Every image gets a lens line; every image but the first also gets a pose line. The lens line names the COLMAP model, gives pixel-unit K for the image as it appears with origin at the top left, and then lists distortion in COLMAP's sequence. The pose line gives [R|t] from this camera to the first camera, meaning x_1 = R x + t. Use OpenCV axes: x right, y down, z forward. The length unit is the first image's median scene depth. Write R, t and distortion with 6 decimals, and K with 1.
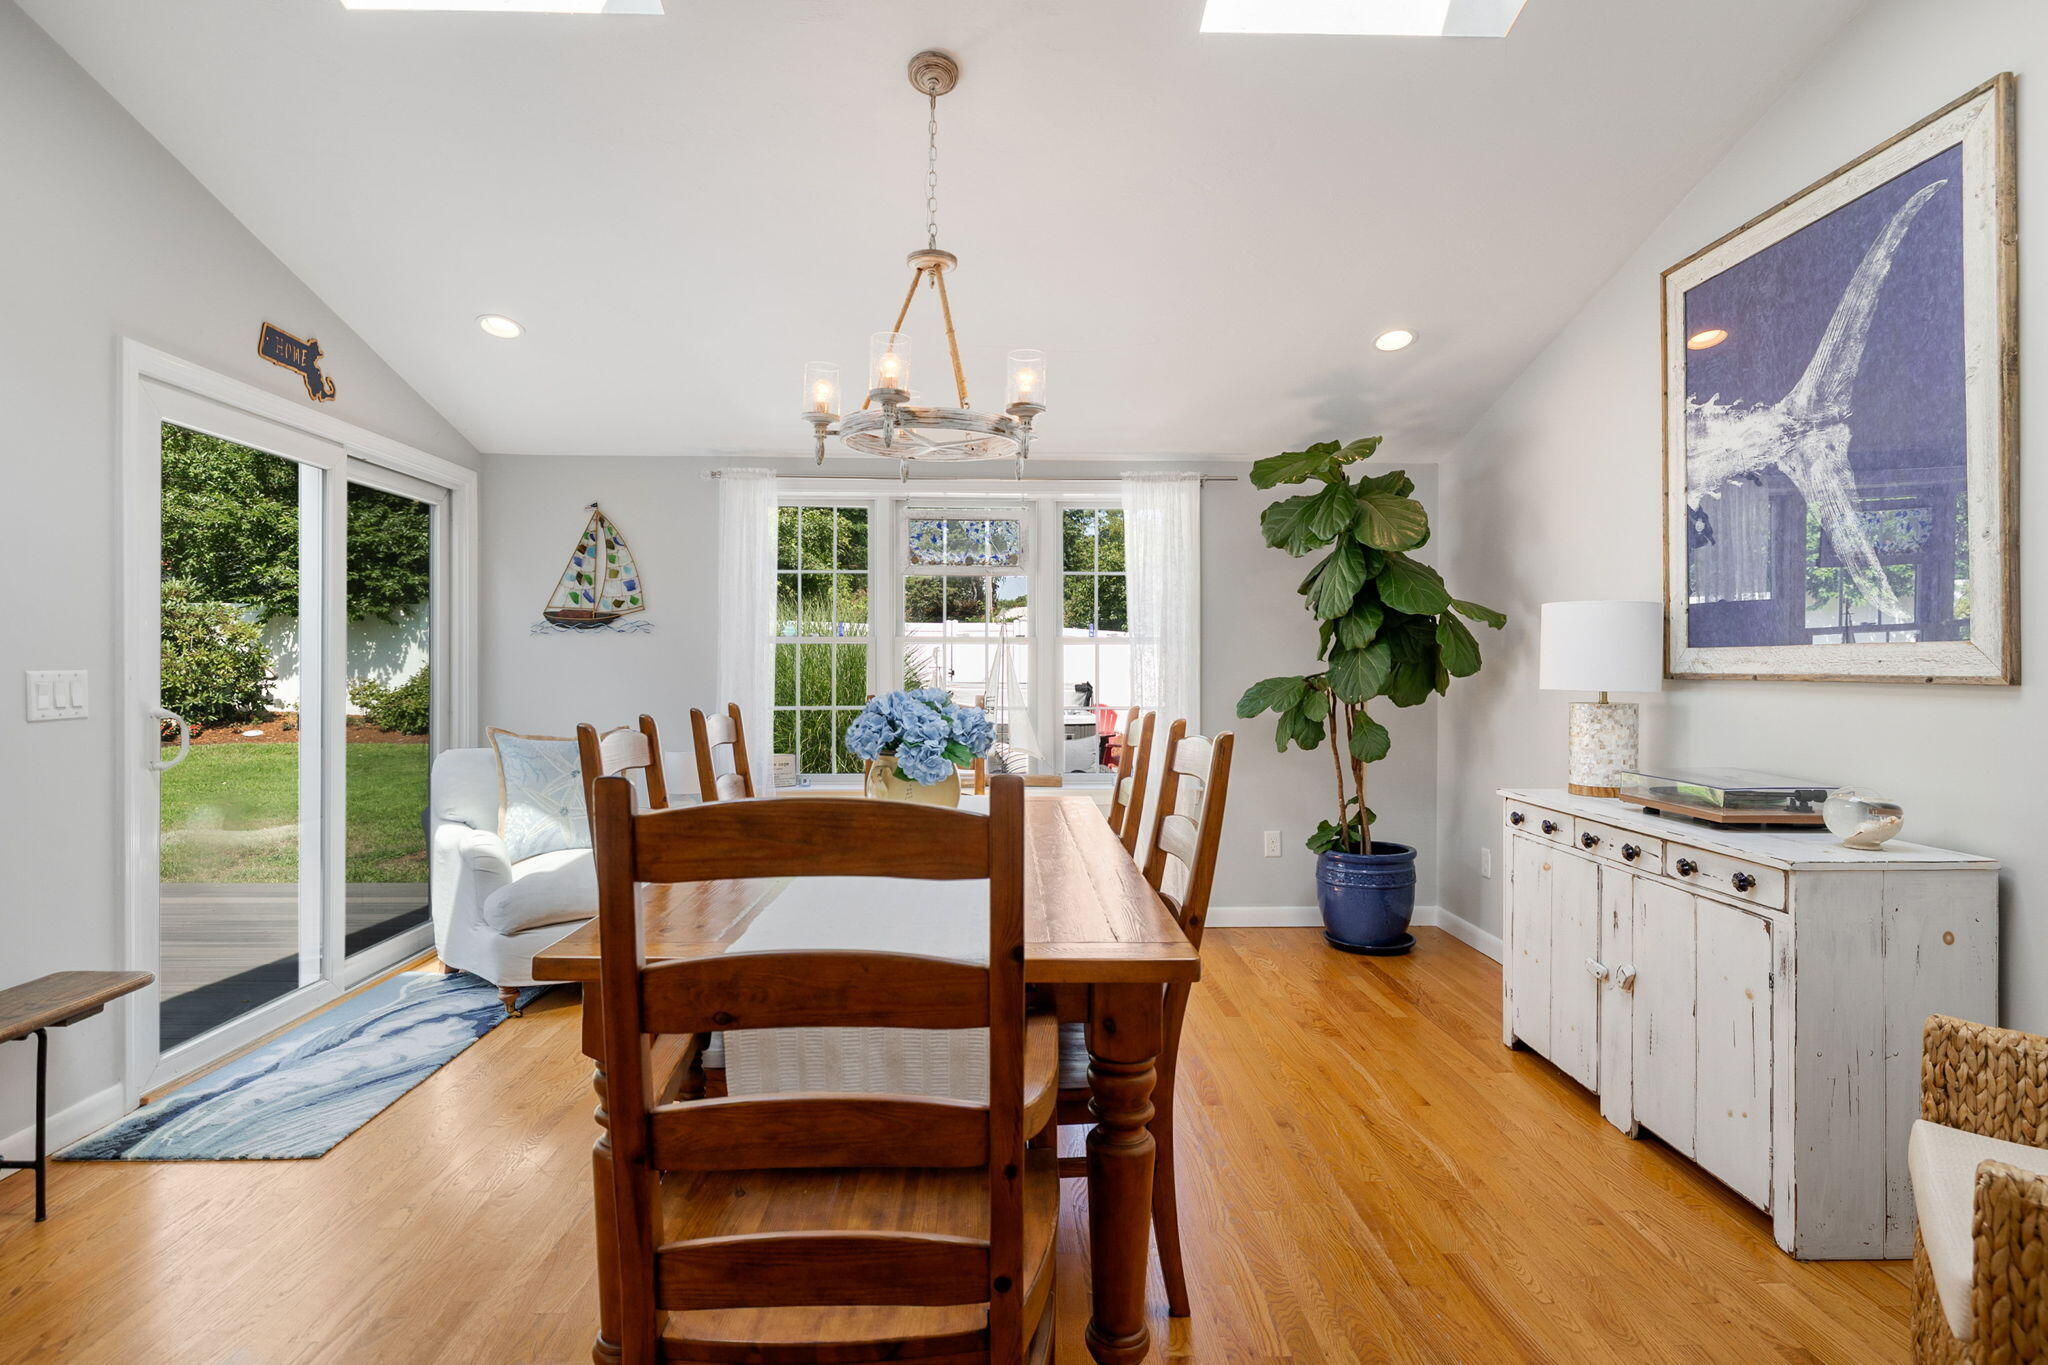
lens RADIAL K [[1066.5, 0, 1018.3], [0, 1066.5, 667.6], [0, 0, 1]] dist [-0.003406, 0.000511]
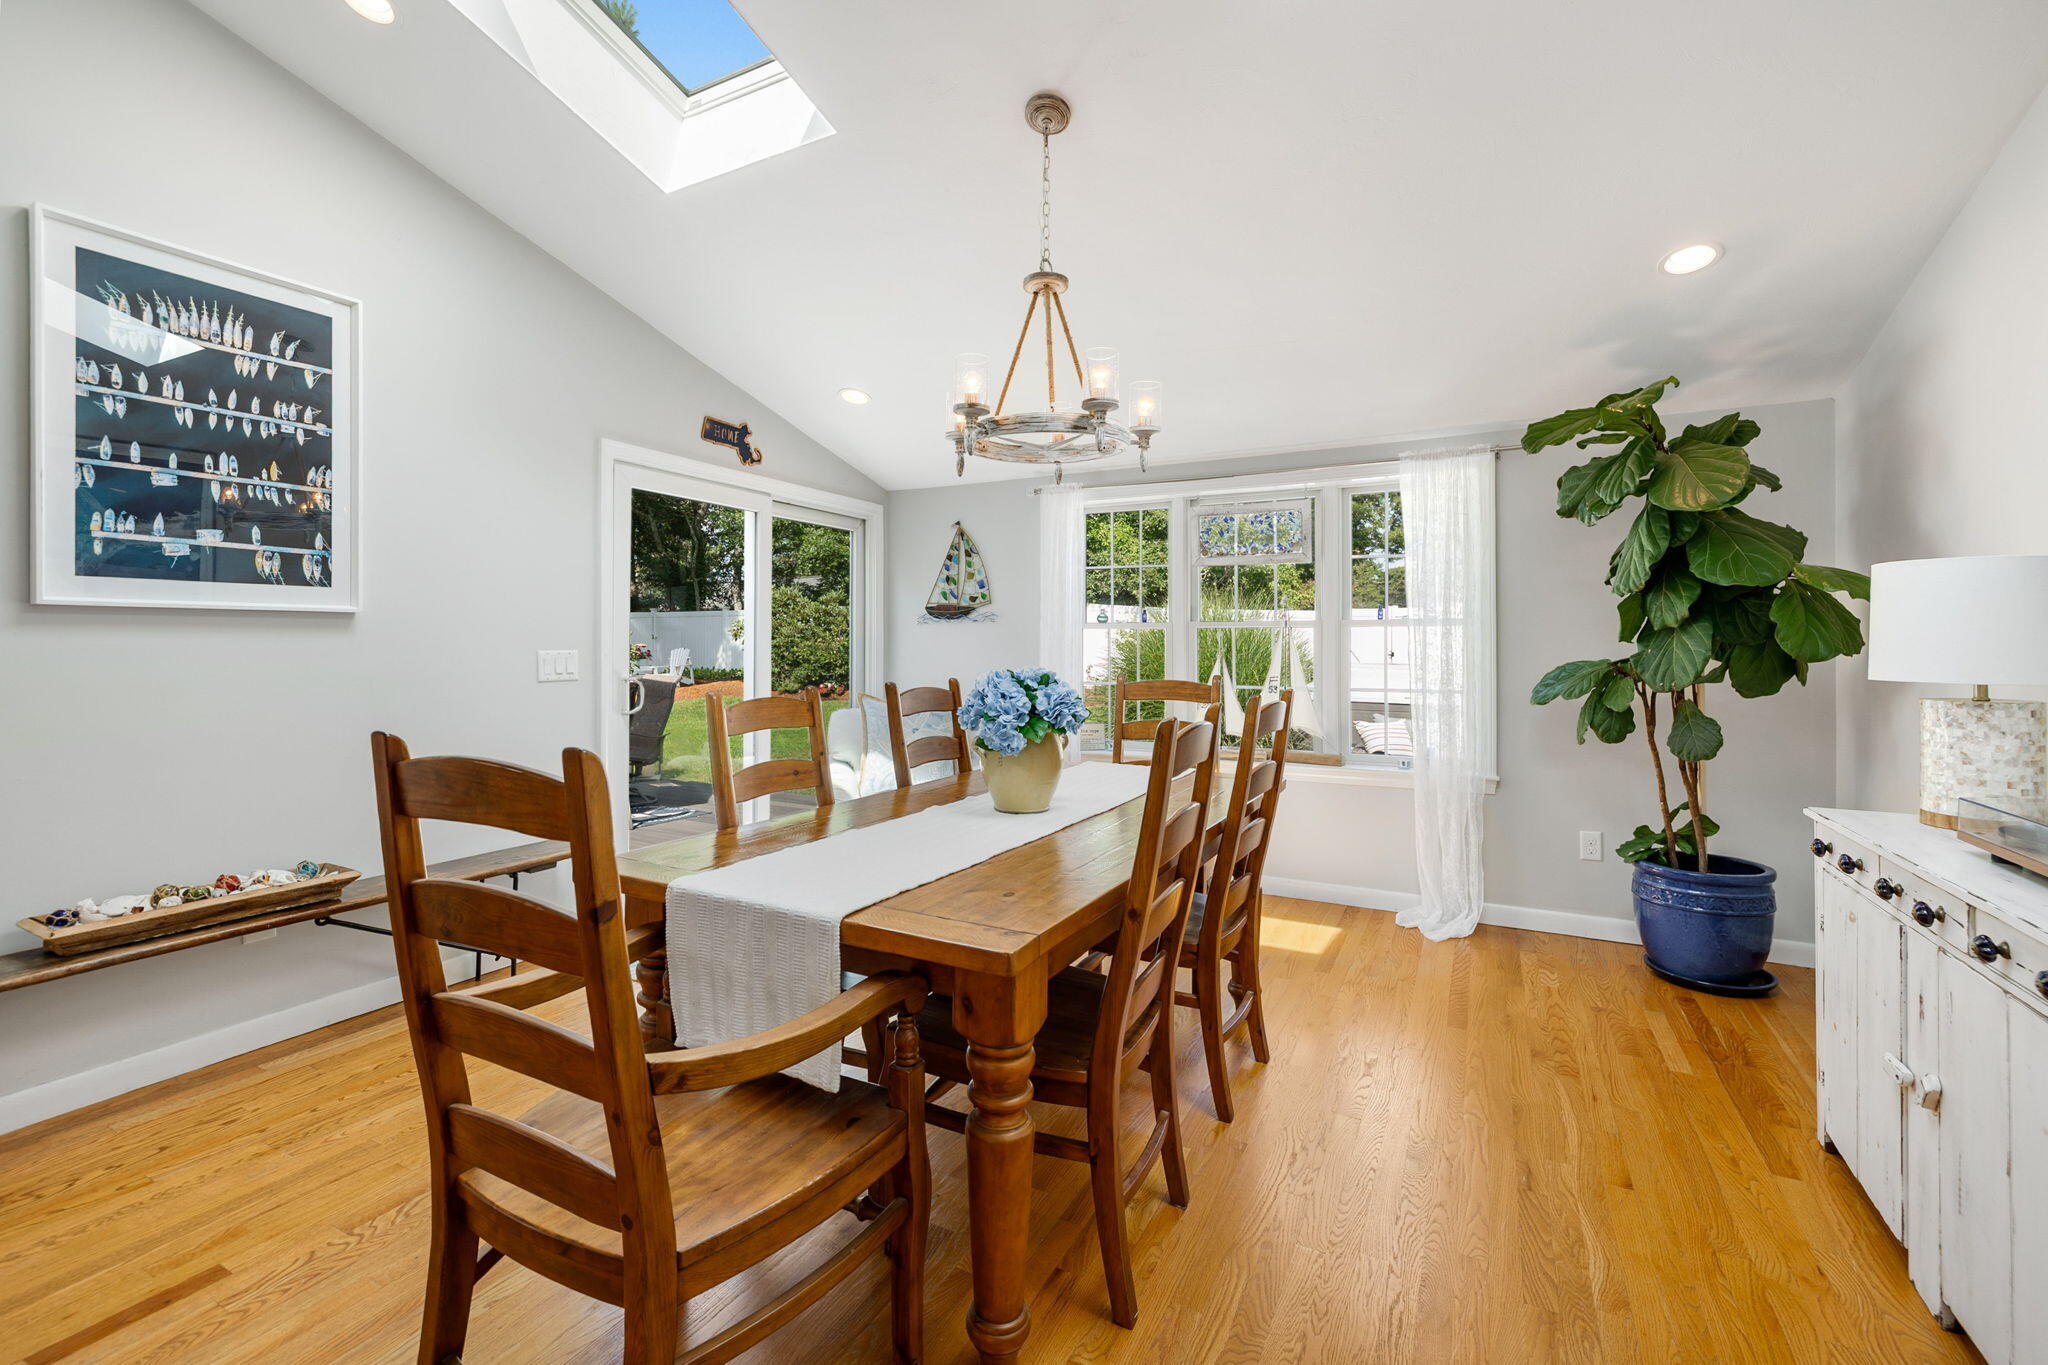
lens RADIAL K [[883.9, 0, 999.4], [0, 883.9, 640.6], [0, 0, 1]] dist [-0.000393, 0.000065]
pose [[0.861305, -0.003341, -0.508077, 0.253954], [-0.001730, 0.999953, -0.009510, -0.000197], [0.508085, 0.009070, 0.861259, 0.137791]]
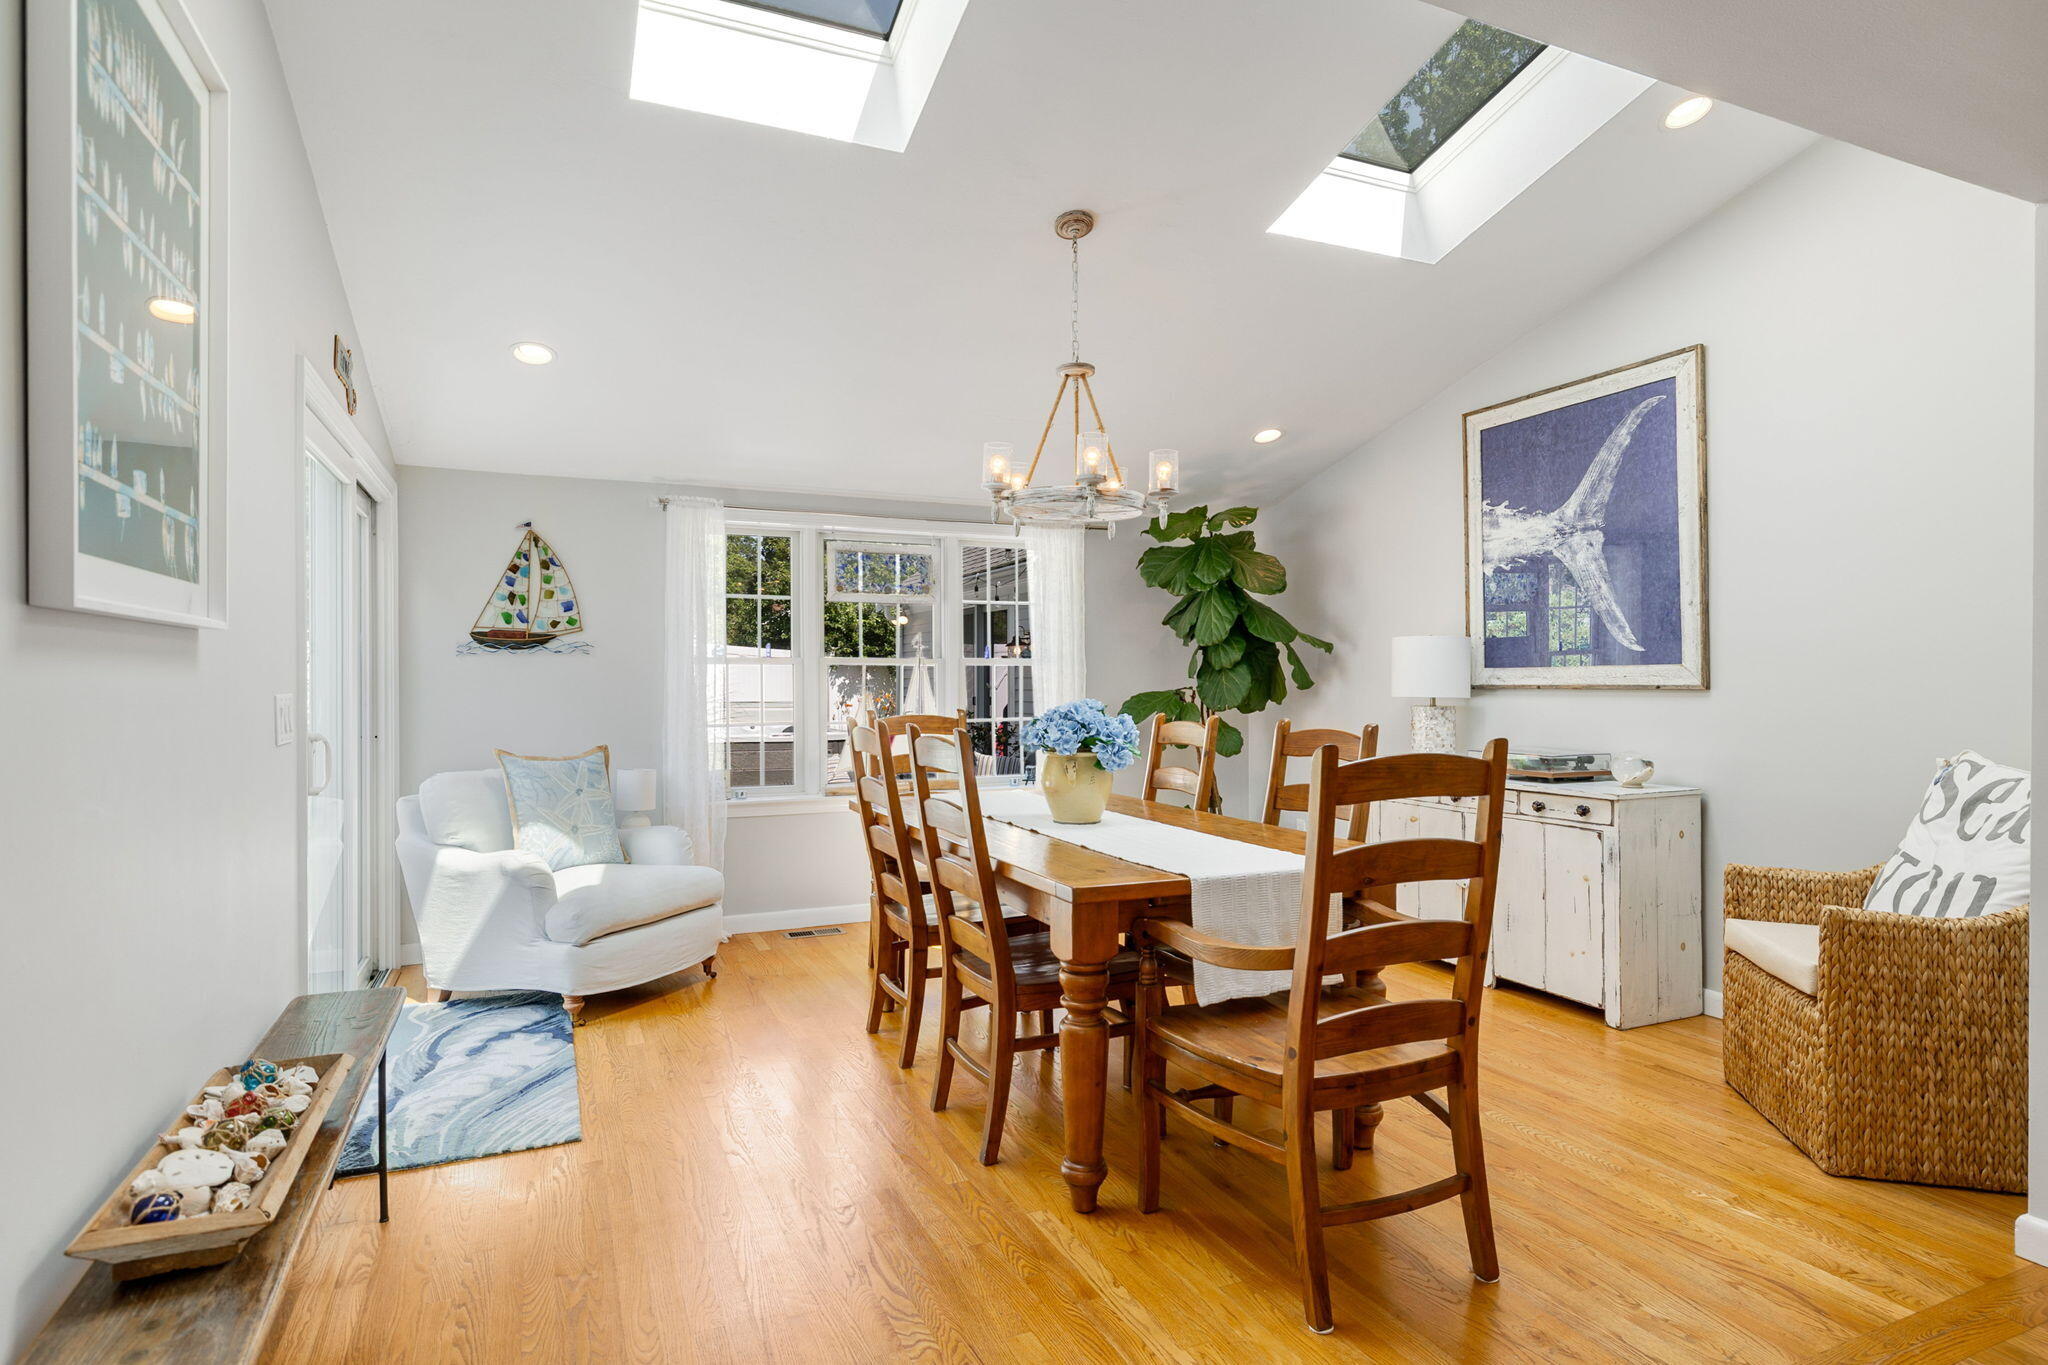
lens RADIAL K [[1087.4, 0, 1024.0], [0, 1087.4, 682.5], [0, 0, 1]] dist [-0.000199, -0.000198]
pose [[0.925144, -0.006350, 0.379563, -0.474391], [0.007752, 0.999968, -0.002167, -0.000061], [-0.379536, 0.004948, 0.925164, -0.144107]]
